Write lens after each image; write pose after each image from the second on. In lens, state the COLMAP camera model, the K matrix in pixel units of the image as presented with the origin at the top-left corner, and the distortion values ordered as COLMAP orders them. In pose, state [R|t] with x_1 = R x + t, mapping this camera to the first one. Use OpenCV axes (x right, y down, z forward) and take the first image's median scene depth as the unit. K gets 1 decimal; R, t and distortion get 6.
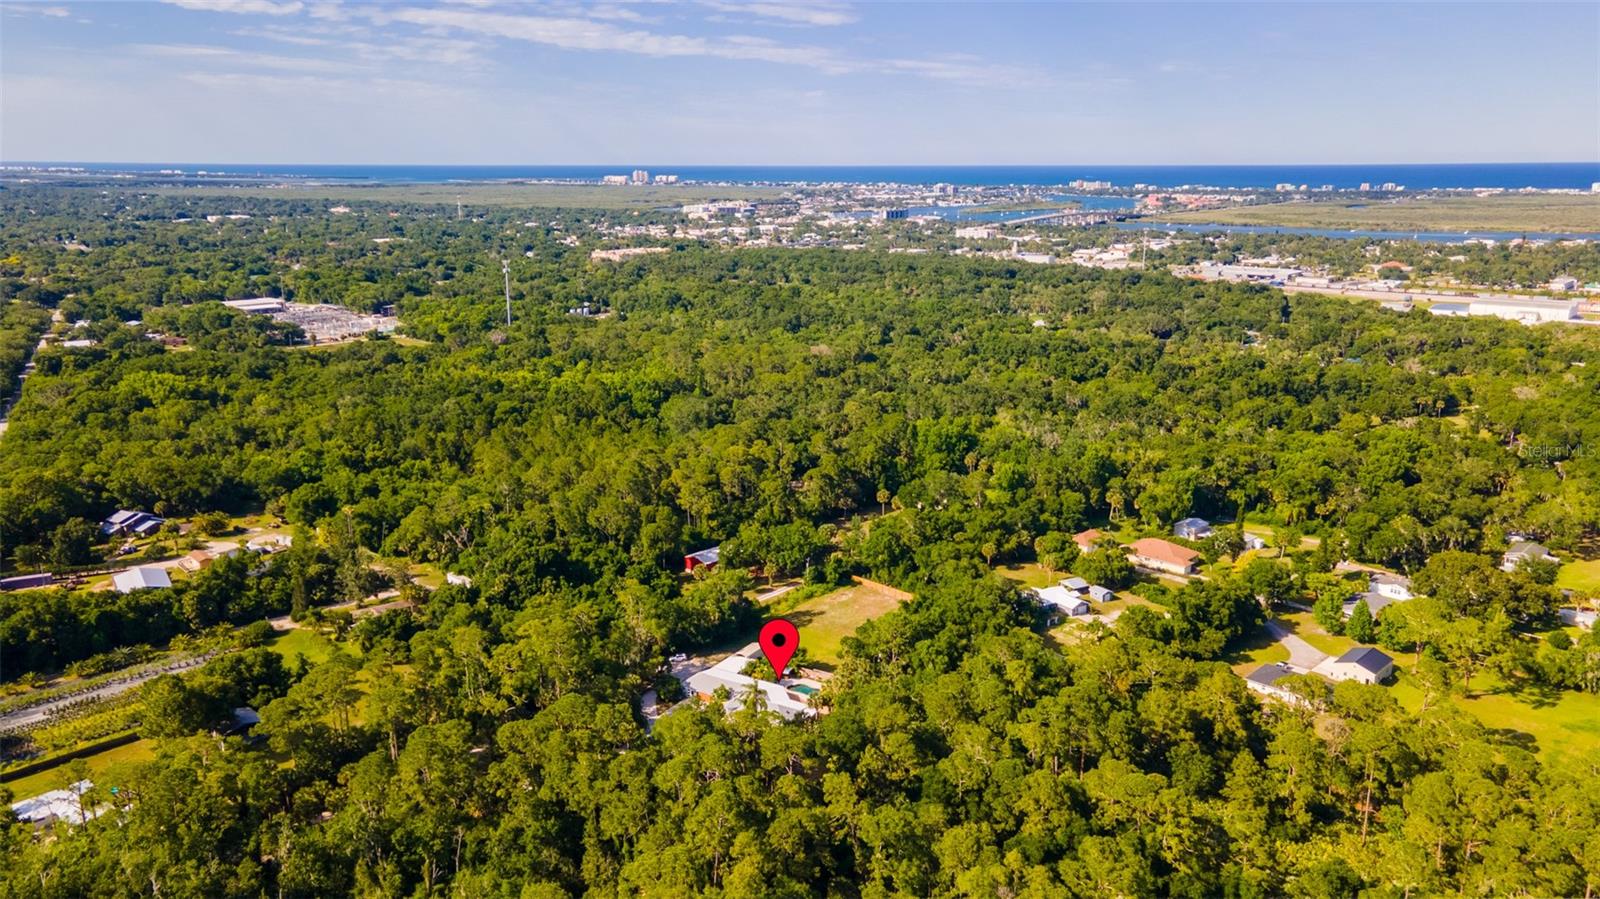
lens RADIAL K [[1179.9, 0, 800.0], [0, 1179.9, 449.5], [0, 0, 1]] dist [0.000357, 0.062129]
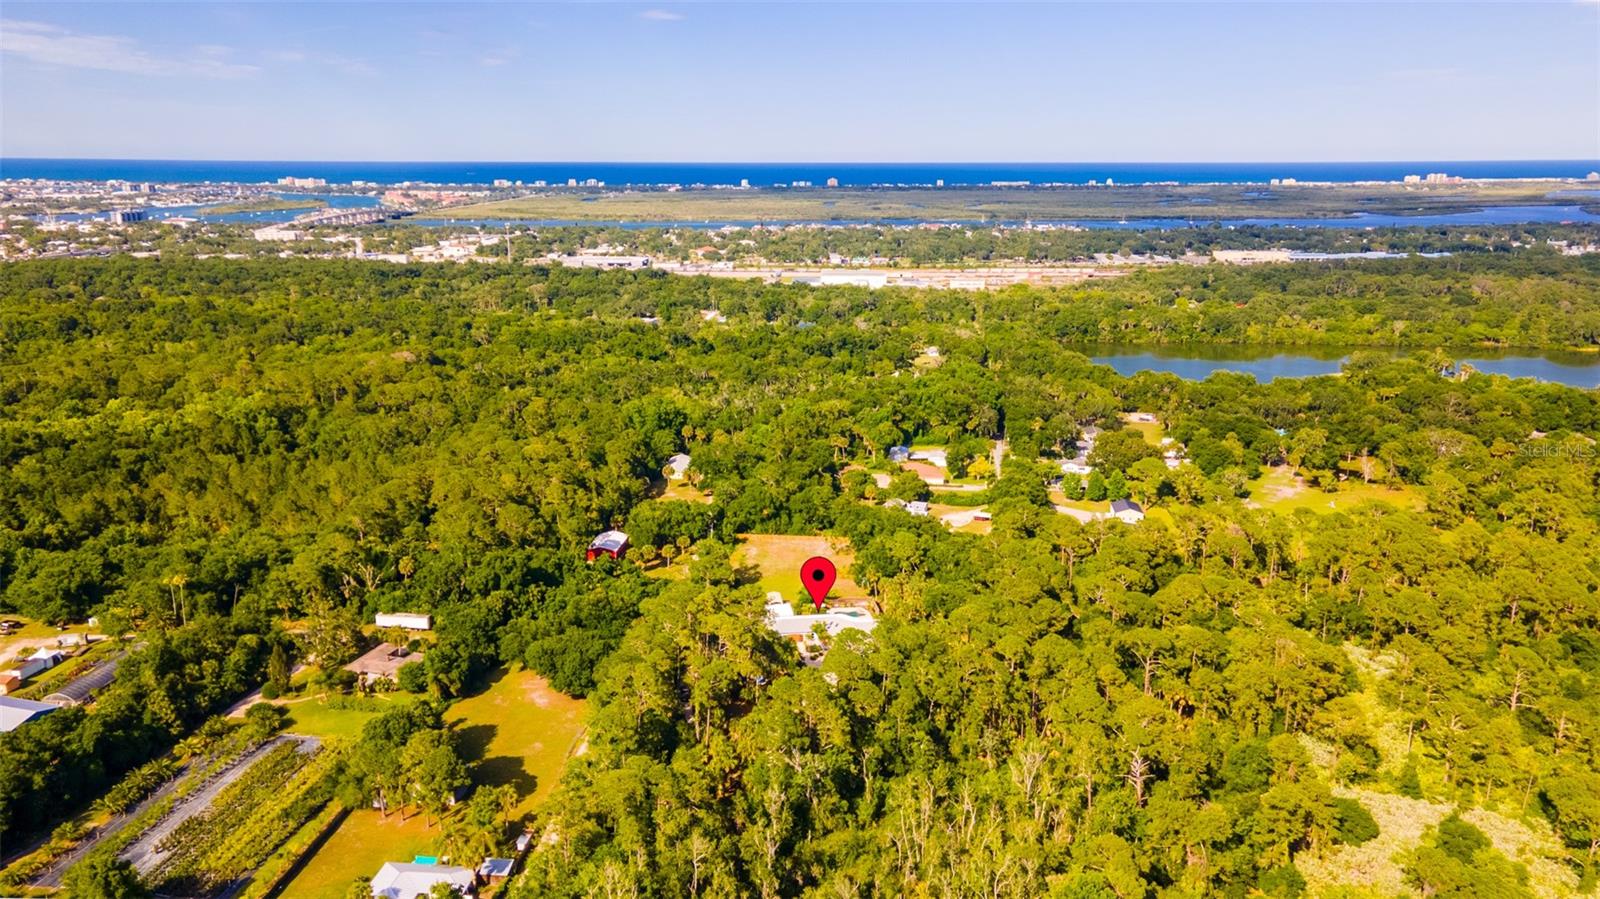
lens RADIAL K [[1179.9, 0, 800.0], [0, 1179.9, 449.5], [0, 0, 1]] dist [0.000357, 0.062129]
pose [[0.783080, -0.147321, 0.604221, -0.062399], [0.145413, 0.987981, 0.052431, -0.002458], [-0.604683, 0.046804, 0.795090, 0.006428]]
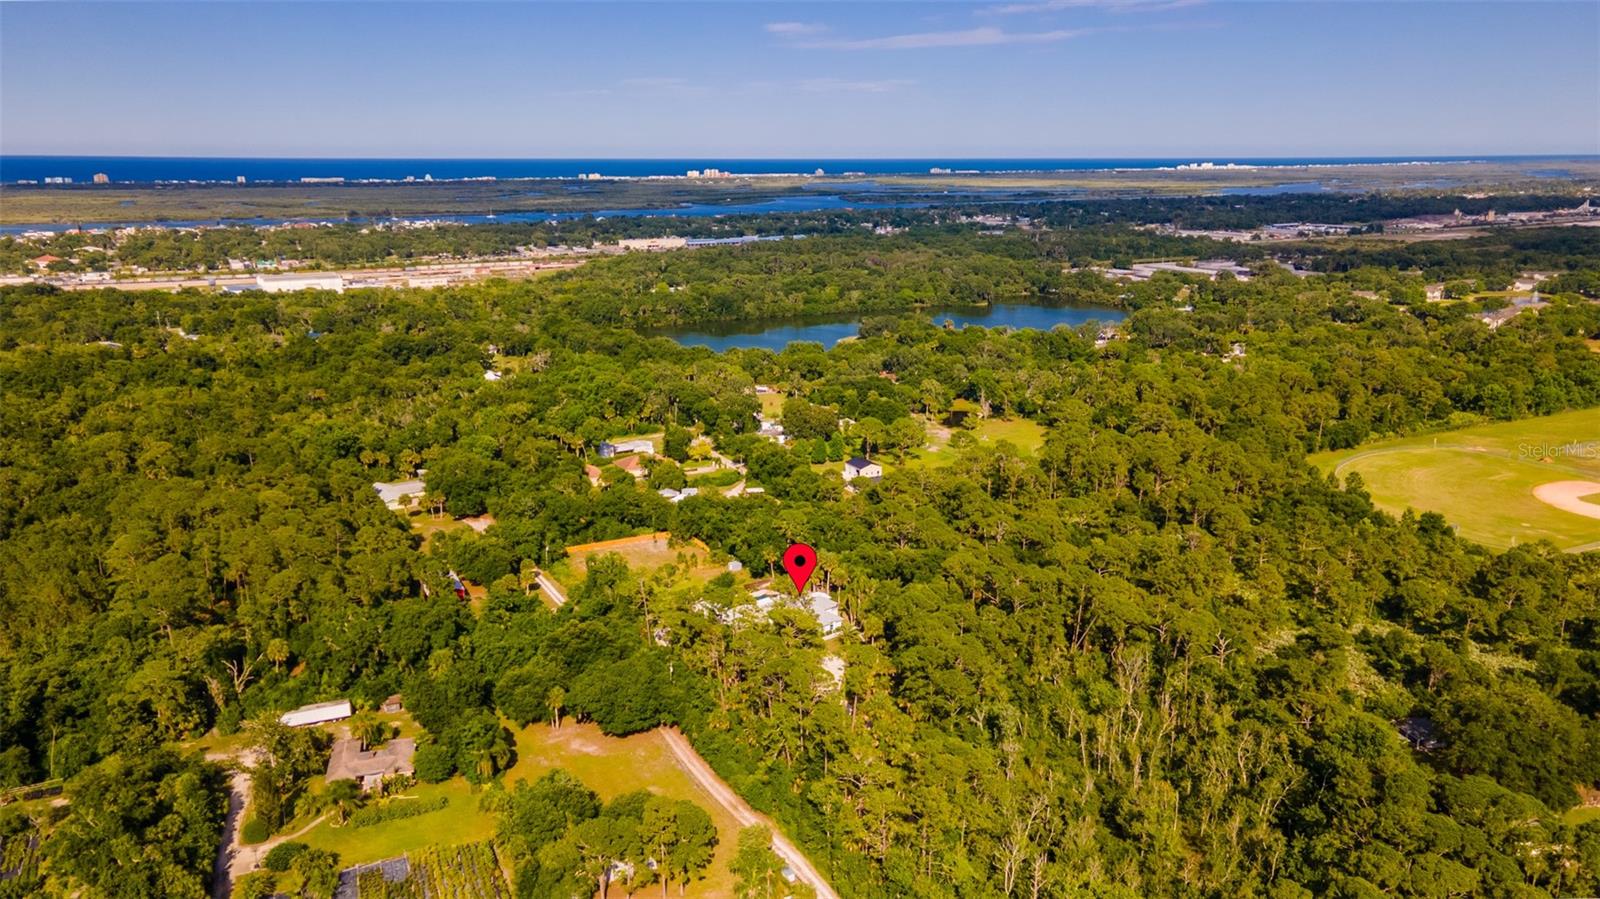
lens RADIAL K [[1179.9, 0, 800.0], [0, 1179.9, 449.5], [0, 0, 1]] dist [0.000357, 0.062129]
pose [[0.307810, -0.228717, 0.923548, -0.089020], [0.223803, 0.960846, 0.163362, -0.010577], [-0.924751, 0.156408, 0.346946, 0.045464]]
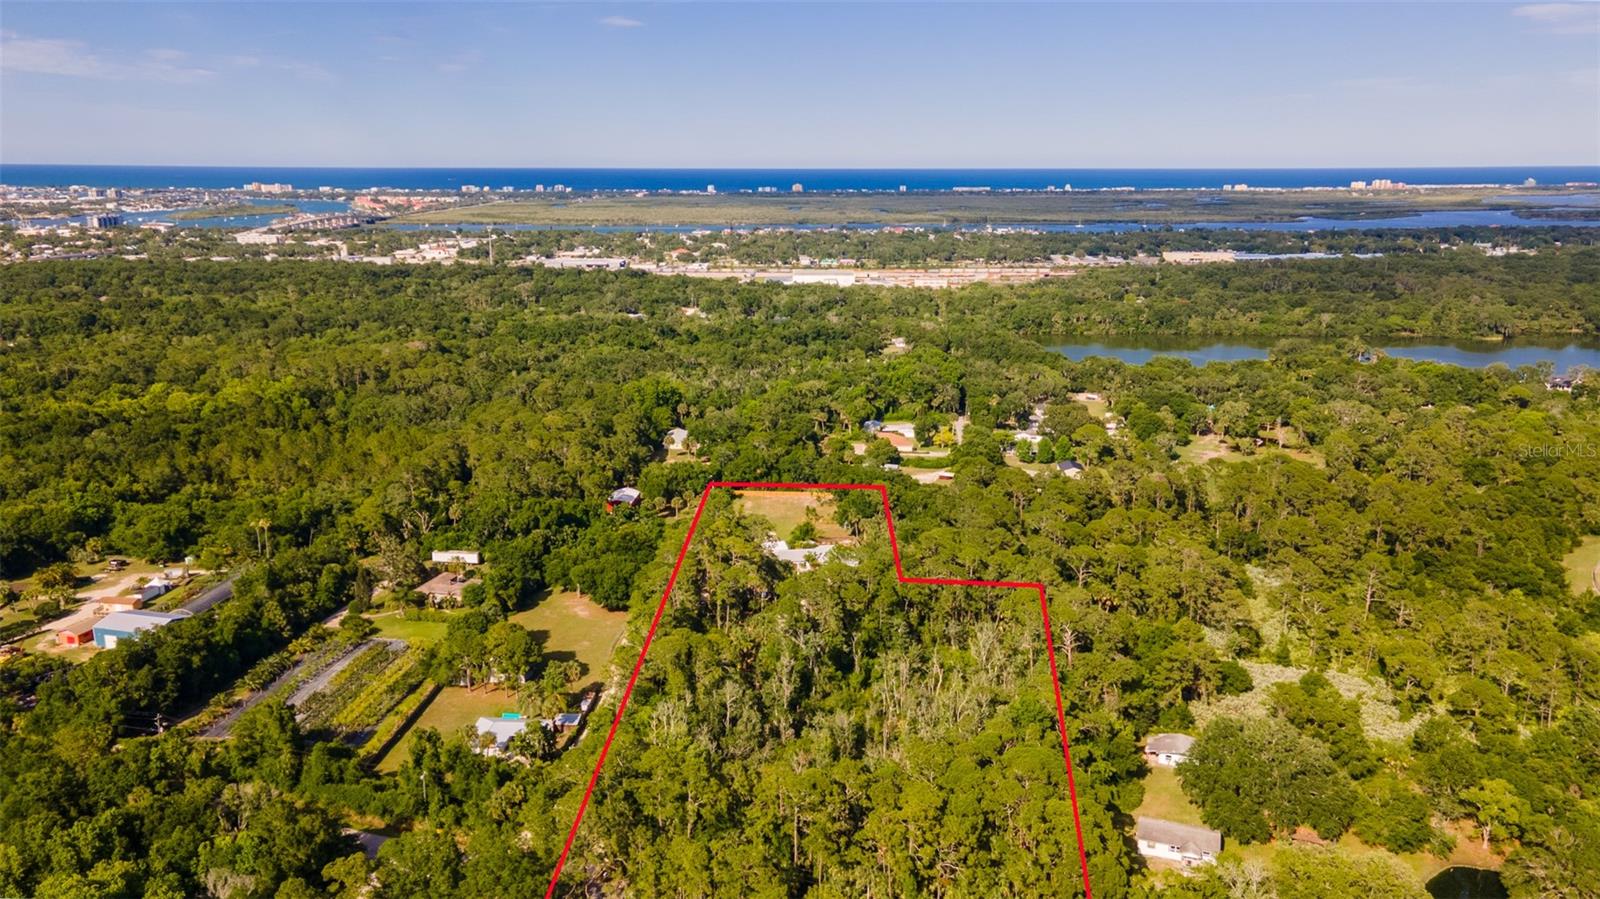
lens RADIAL K [[1179.9, 0, 800.0], [0, 1179.9, 449.5], [0, 0, 1]] dist [0.000357, 0.062129]
pose [[0.763509, -0.149963, 0.628144, -0.076155], [0.151016, 0.987157, 0.052113, 0.000672], [-0.627892, 0.055071, 0.776350, -0.006014]]
